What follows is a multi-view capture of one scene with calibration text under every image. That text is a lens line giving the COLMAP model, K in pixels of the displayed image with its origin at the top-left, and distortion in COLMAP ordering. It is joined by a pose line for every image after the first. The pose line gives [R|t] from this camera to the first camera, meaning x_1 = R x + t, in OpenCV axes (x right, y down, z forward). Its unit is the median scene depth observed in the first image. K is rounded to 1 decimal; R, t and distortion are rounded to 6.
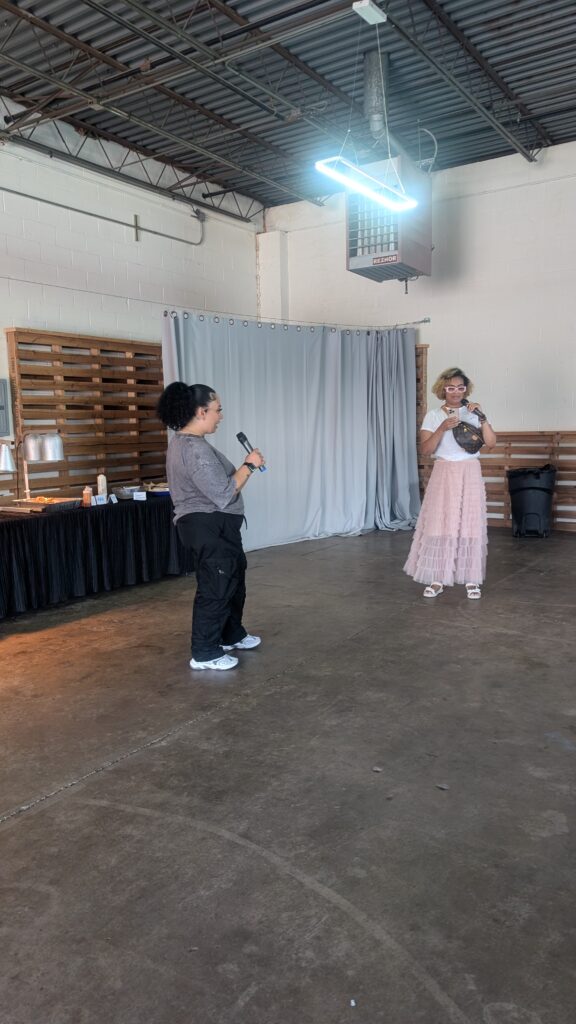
lens RADIAL K [[761.5, 0, 282.6], [0, 761.5, 512.2], [0, 0, 1]] dist [0.022858, -0.007603]
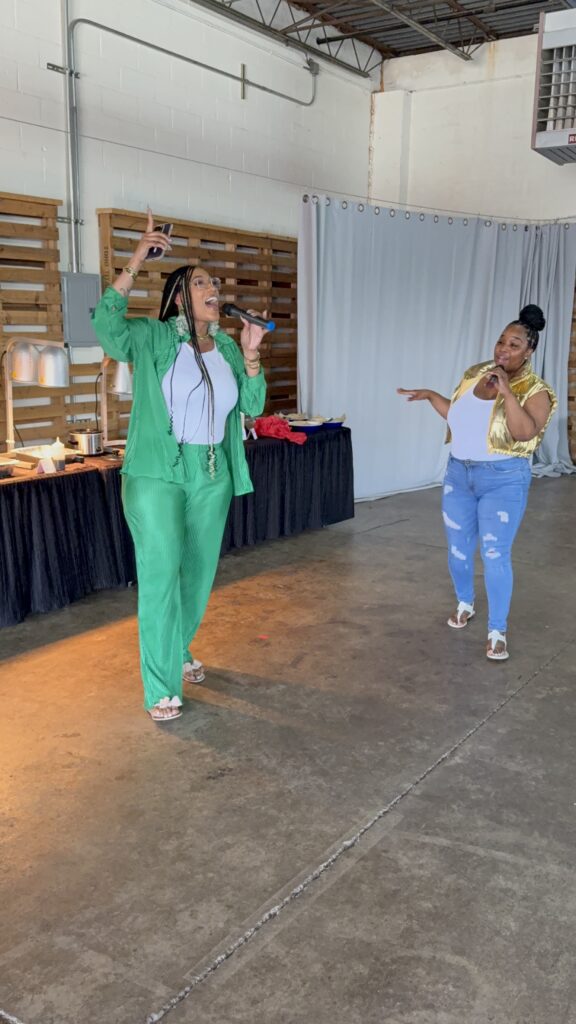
lens RADIAL K [[901.7, 0, 286.9], [0, 901.7, 511.3], [0, 0, 1]] dist [0.130551, -0.249921]
pose [[0.999127, 0.040743, -0.009240, -0.137017], [-0.039804, 0.995525, 0.085704, -0.014837], [0.012691, -0.085262, 0.996278, 0.021536]]
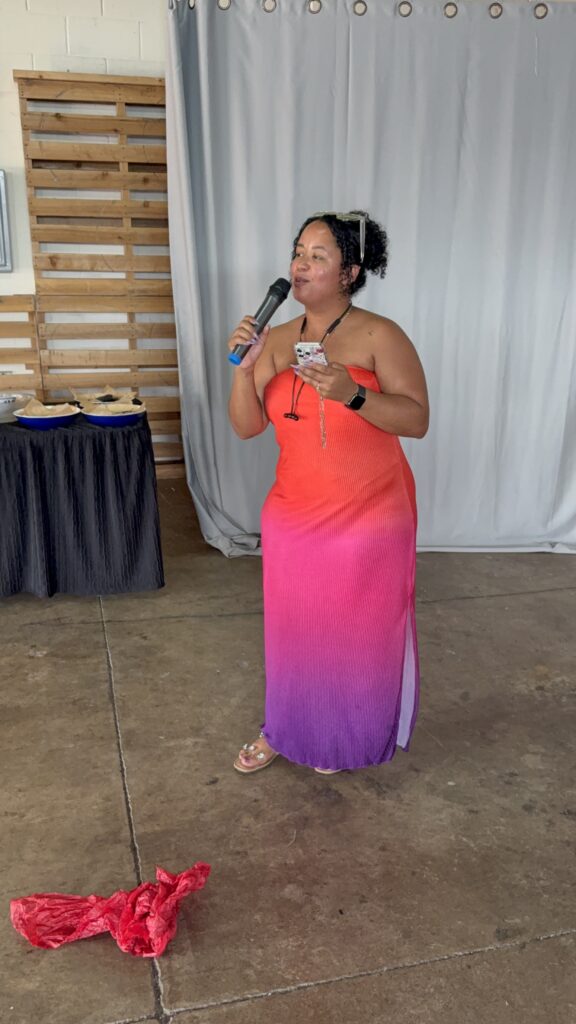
lens RADIAL K [[901.7, 0, 285.6], [0, 901.7, 509.2], [0, 0, 1]] dist [0.130551, -0.249921]
pose [[0.731020, 0.217341, -0.646817, 0.276822], [-0.101681, 0.972031, 0.211700, -0.088733], [0.674737, -0.088988, 0.732674, 0.584490]]
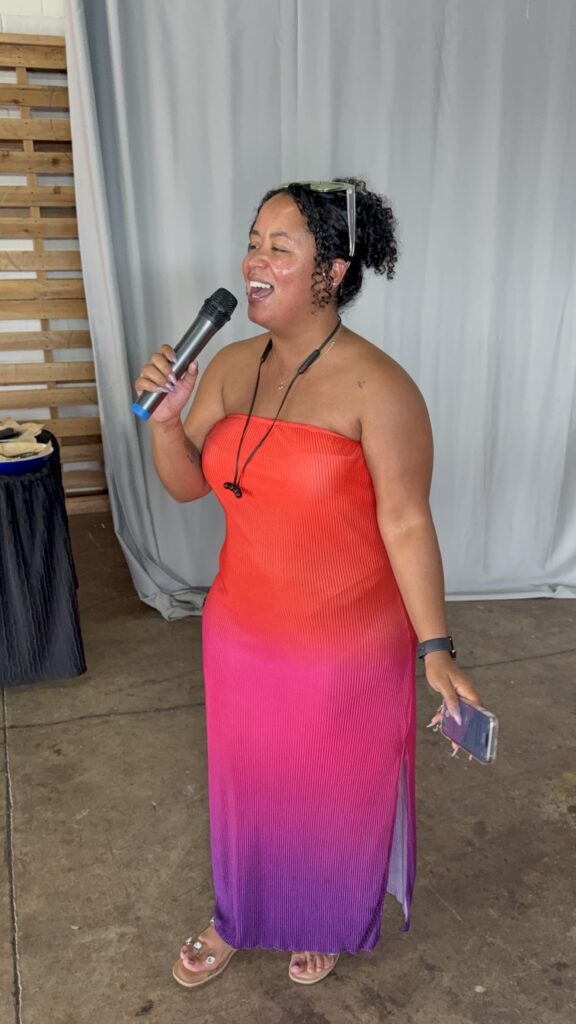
lens RADIAL K [[901.7, 0, 285.6], [0, 901.7, 520.2], [0, 0, 1]] dist [0.130551, -0.249921]
pose [[0.772321, 0.206217, -0.600828, 0.208495], [-0.082527, 0.970397, 0.226978, -0.096311], [0.629848, -0.125715, 0.766477, 0.658117]]
